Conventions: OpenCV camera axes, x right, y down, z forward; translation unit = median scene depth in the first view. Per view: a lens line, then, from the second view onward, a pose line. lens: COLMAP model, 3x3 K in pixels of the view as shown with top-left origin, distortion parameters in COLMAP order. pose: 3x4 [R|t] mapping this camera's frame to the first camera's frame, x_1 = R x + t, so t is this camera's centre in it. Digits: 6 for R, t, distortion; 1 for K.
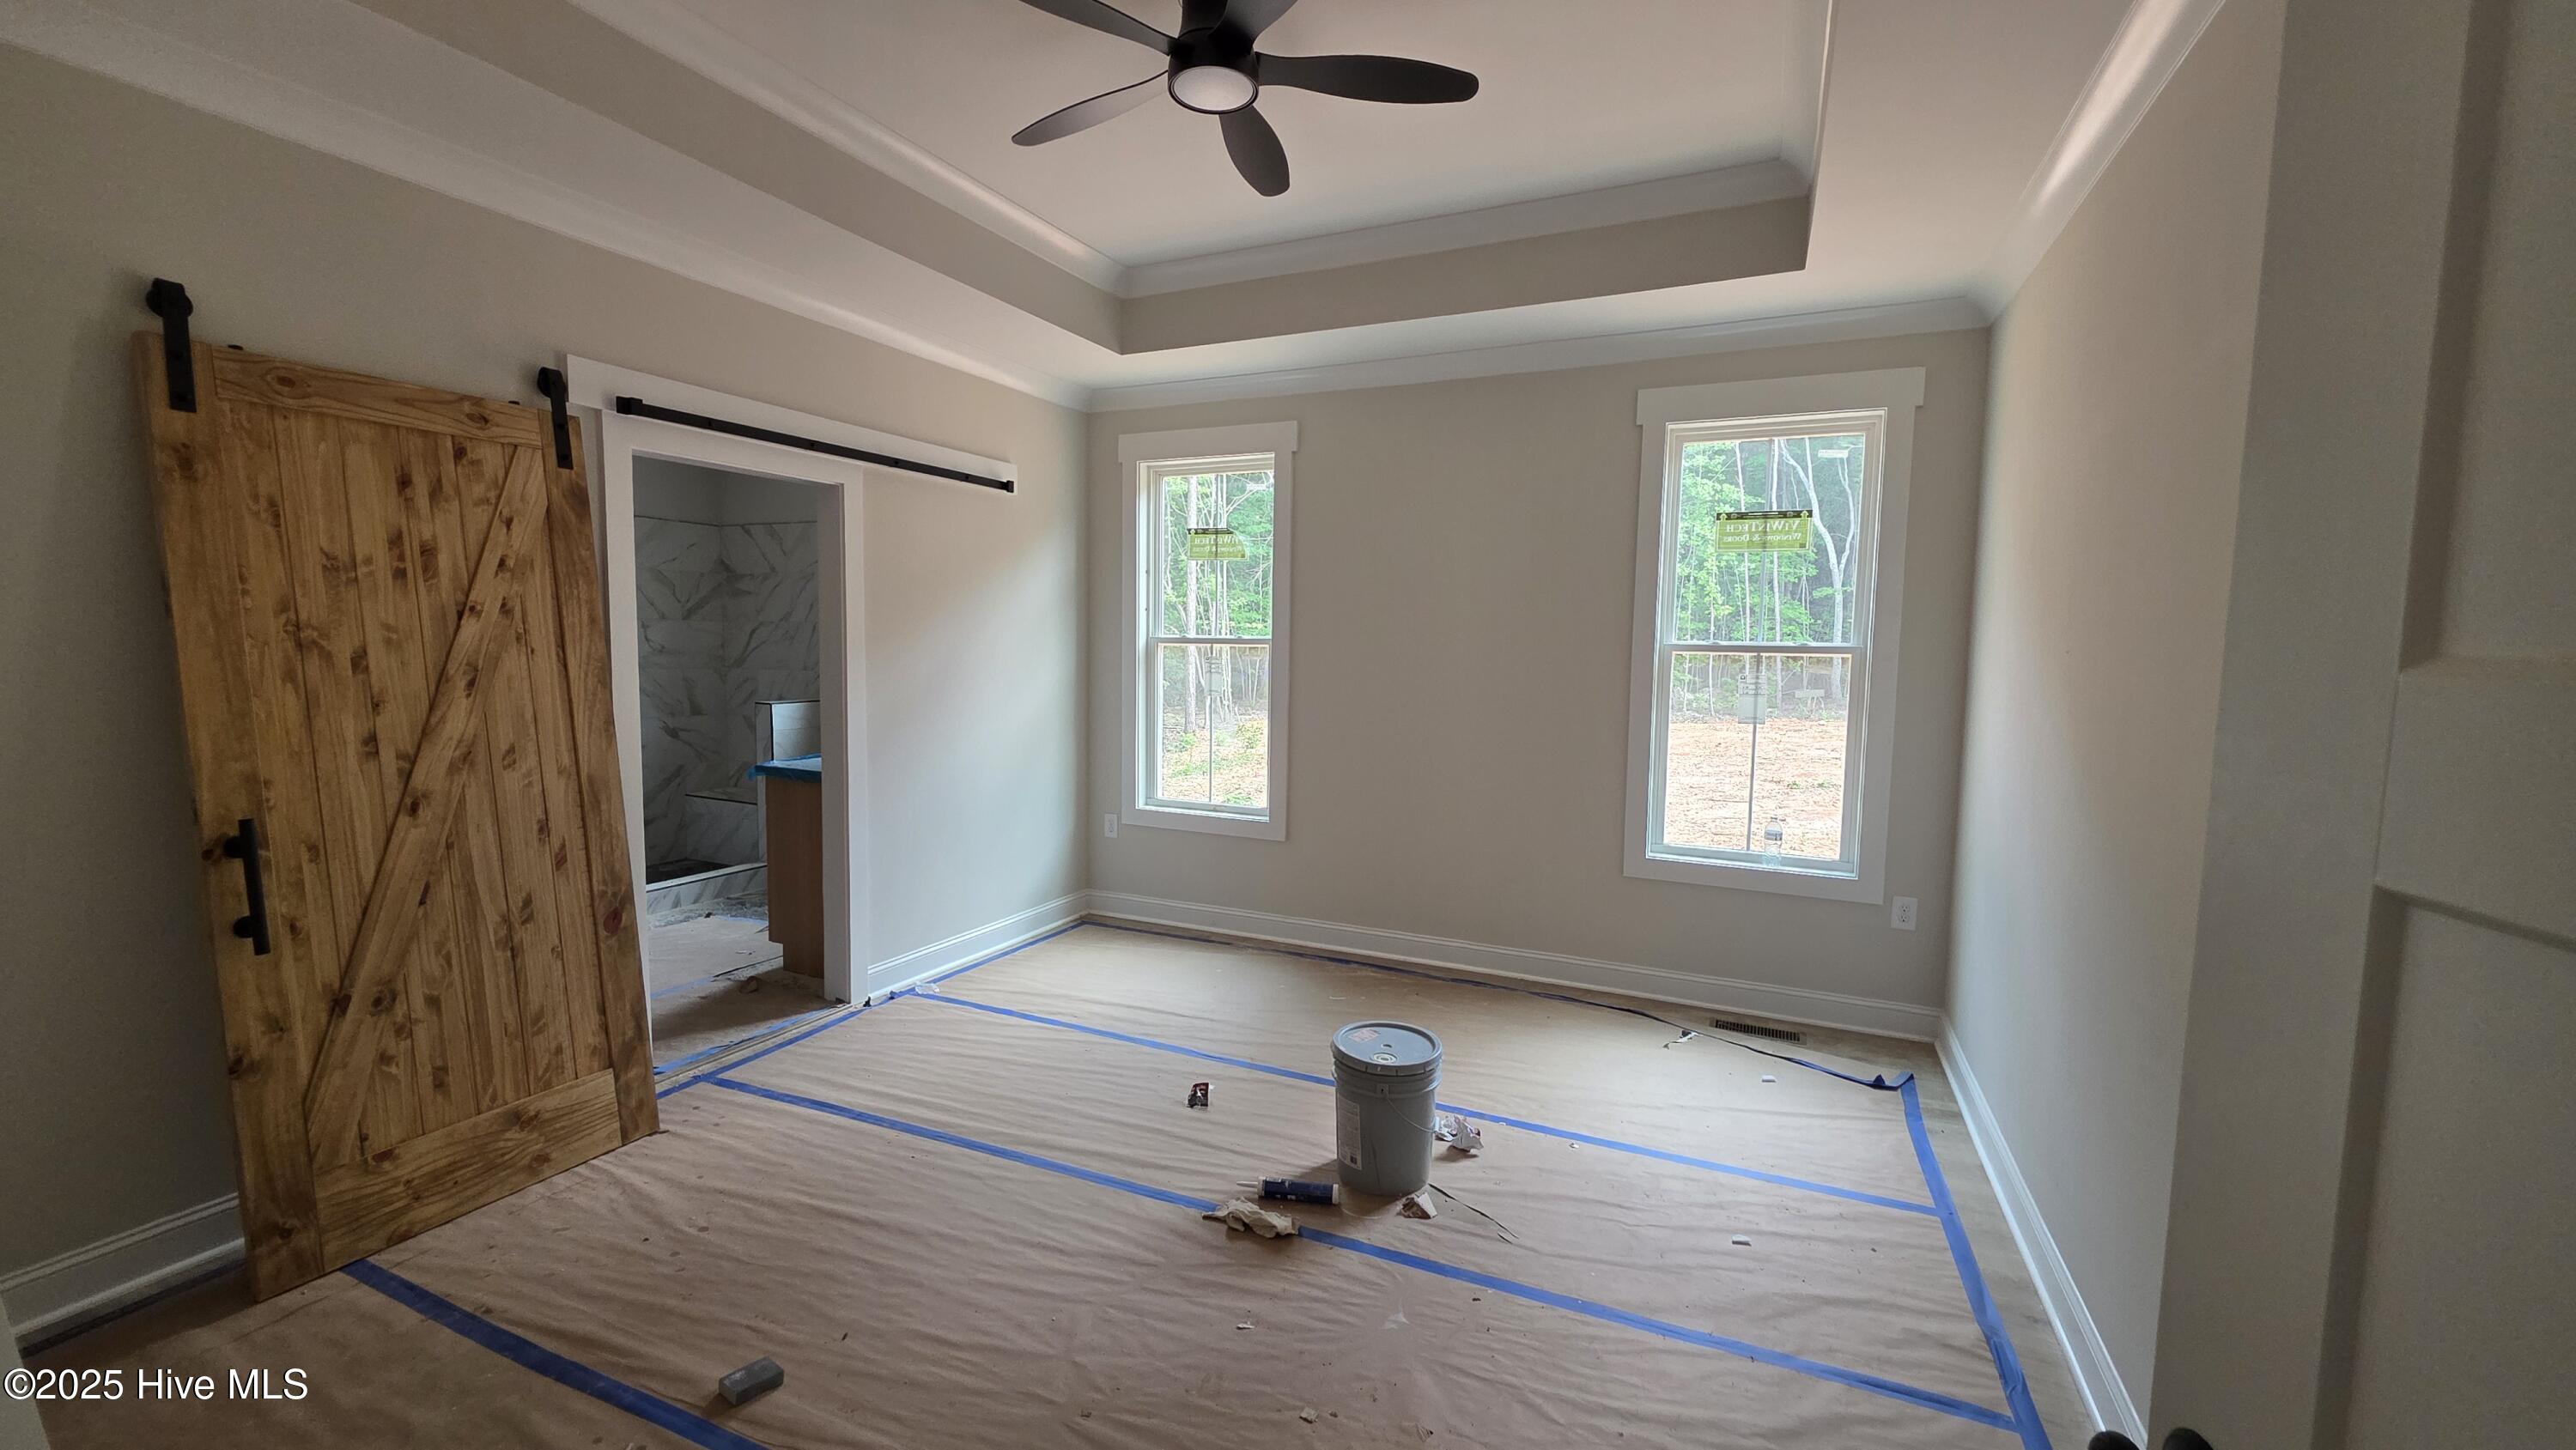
lens RADIAL K [[1029.6, 0, 1286.2], [0, 1029.6, 738.2], [0, 0, 1]] dist [0.001923, -0.000686]
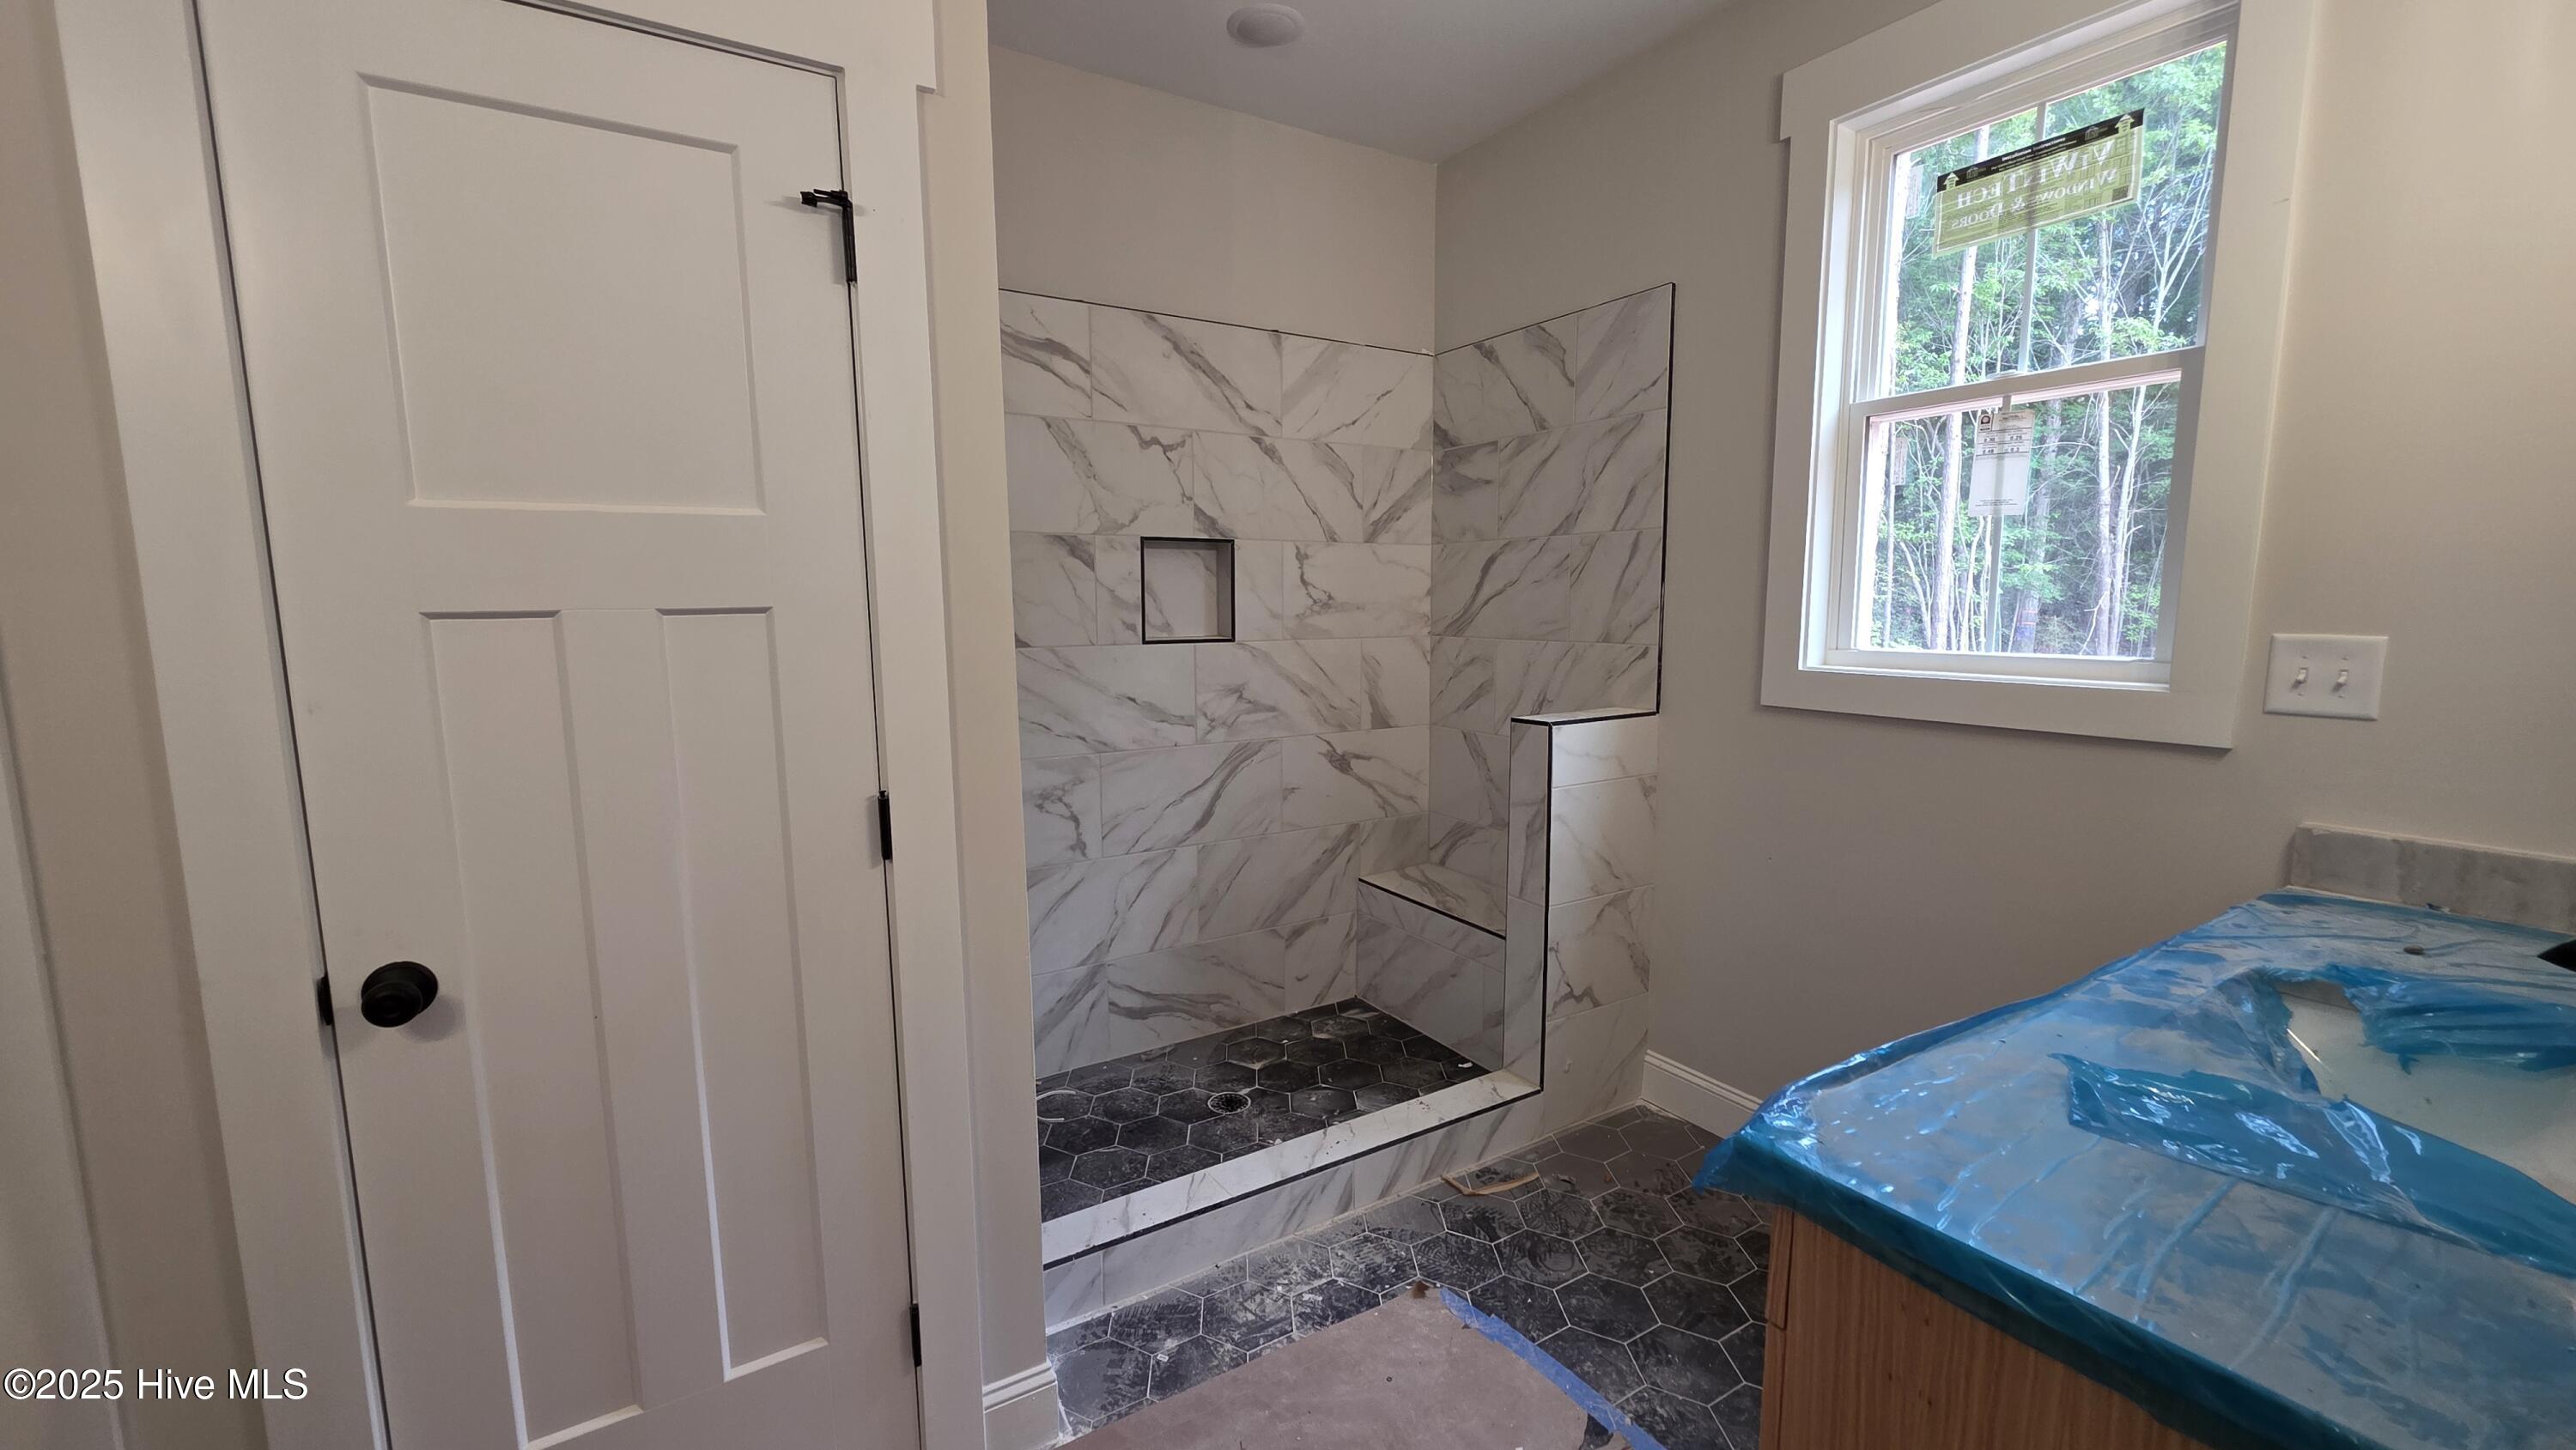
lens RADIAL K [[1029.6, 0, 1280.8], [0, 1029.6, 718.4], [0, 0, 1]] dist [0.001923, -0.000686]
pose [[0.831525, 0.048466, -0.553369, -0.330510], [-0.031545, 0.998699, 0.040068, -0.046331], [0.554591, -0.015862, 0.831972, 0.545240]]
